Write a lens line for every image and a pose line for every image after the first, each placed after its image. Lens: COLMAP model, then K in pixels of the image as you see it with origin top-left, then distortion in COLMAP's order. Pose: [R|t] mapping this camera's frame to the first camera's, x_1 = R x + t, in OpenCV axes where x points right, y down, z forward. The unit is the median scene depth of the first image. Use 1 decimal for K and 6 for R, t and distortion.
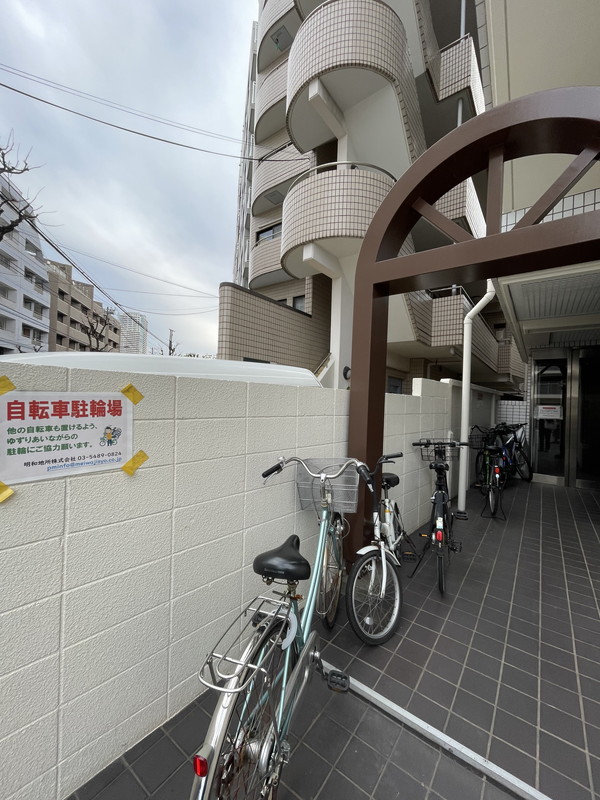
lens RADIAL K [[322.0, 0, 300.4], [0, 322.0, 398.1], [0, 0, 1]] dist [-0.007270, 0.000186]
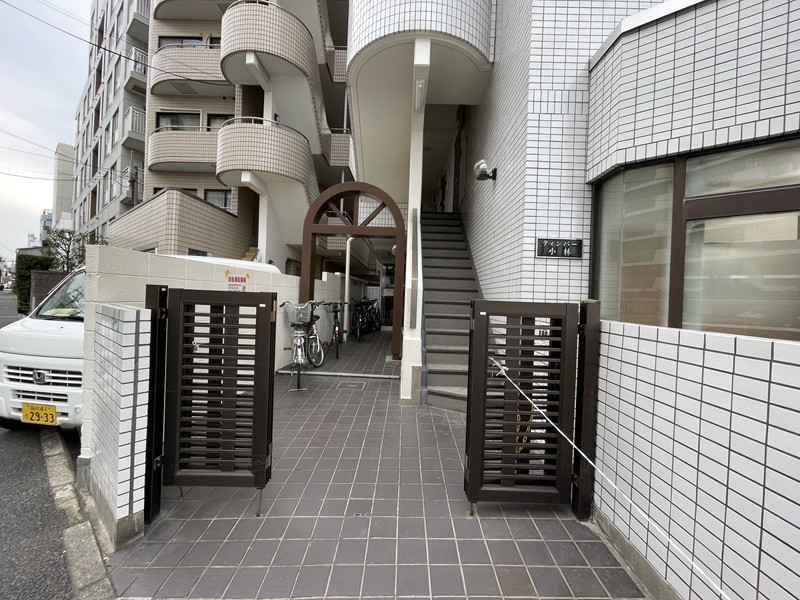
lens RADIAL K [[322.0, 0, 402.7], [0, 322.0, 297.4], [0, 0, 1]] dist [-0.007270, 0.000186]
pose [[0.802284, -0.007996, 0.596889, -0.260829], [-0.011300, 0.999528, 0.028578, 0.020217], [-0.596836, -0.029673, 0.801815, -0.527114]]
